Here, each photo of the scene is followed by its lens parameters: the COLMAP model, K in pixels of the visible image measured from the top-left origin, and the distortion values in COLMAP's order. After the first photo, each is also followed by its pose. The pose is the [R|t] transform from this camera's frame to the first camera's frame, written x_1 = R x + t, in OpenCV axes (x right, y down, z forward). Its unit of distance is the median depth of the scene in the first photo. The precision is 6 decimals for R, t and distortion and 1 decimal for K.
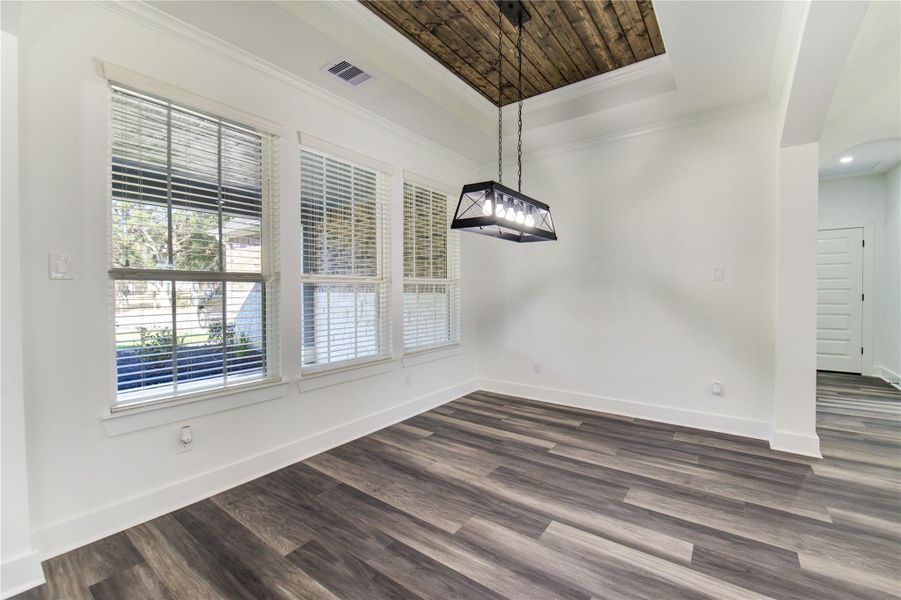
lens RADIAL K [[358.5, 0, 461.7], [0, 358.5, 296.4], [0, 0, 1]] dist [-0.010736, -0.000130]
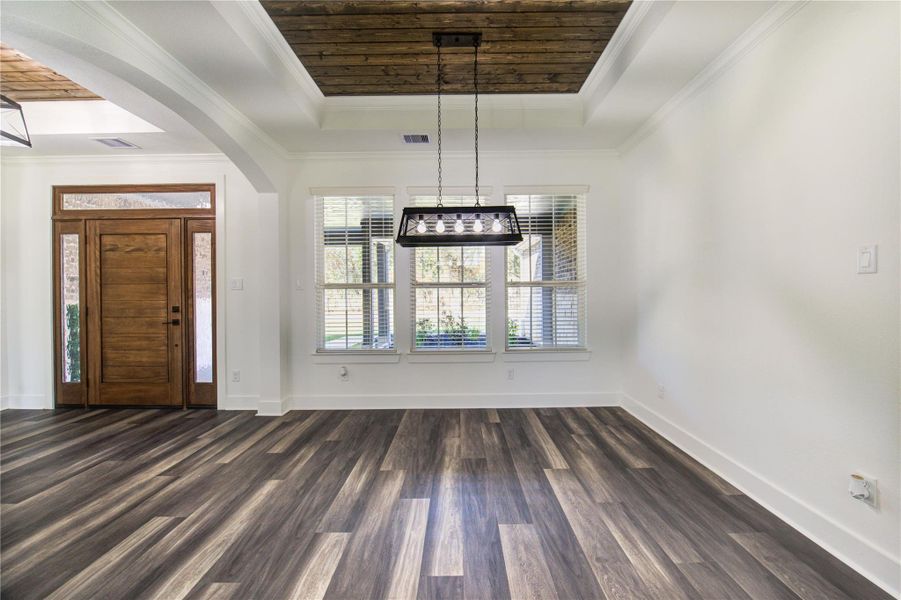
lens RADIAL K [[364.0, 0, 455.8], [0, 364.0, 290.5], [0, 0, 1]] dist [-0.009868, -0.000357]
pose [[0.596184, -0.005736, -0.802827, 0.911988], [-0.009534, 0.999853, -0.014224, -0.000219], [0.802791, 0.016134, 0.596042, 0.289586]]
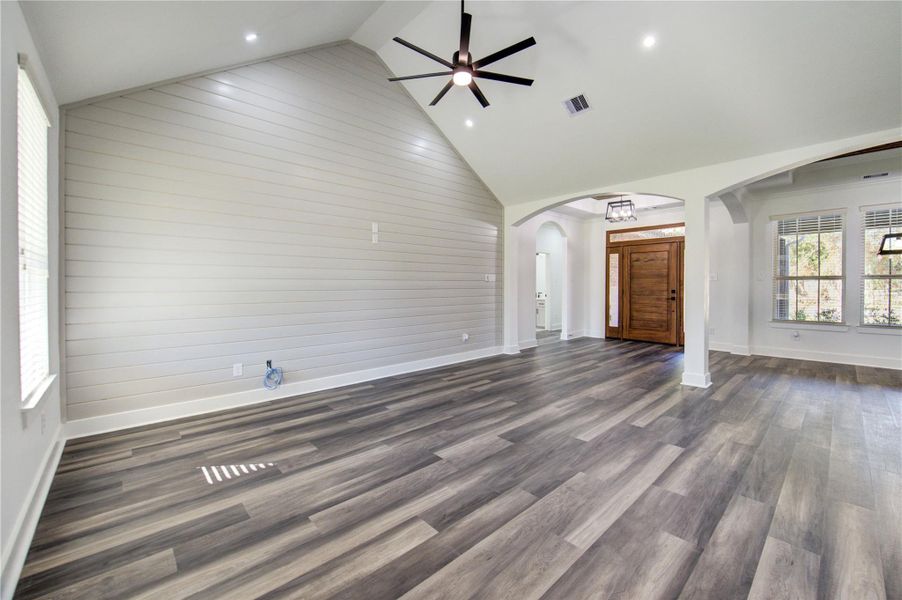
lens RADIAL K [[364.4, 0, 456.3], [0, 364.4, 290.5], [0, 0, 1]] dist [-0.009868, -0.000357]
pose [[-0.175948, 0.018006, -0.984235, 2.077732], [-0.014259, 0.999681, 0.020838, 0.025833], [0.984296, 0.017701, -0.175635, -0.935173]]
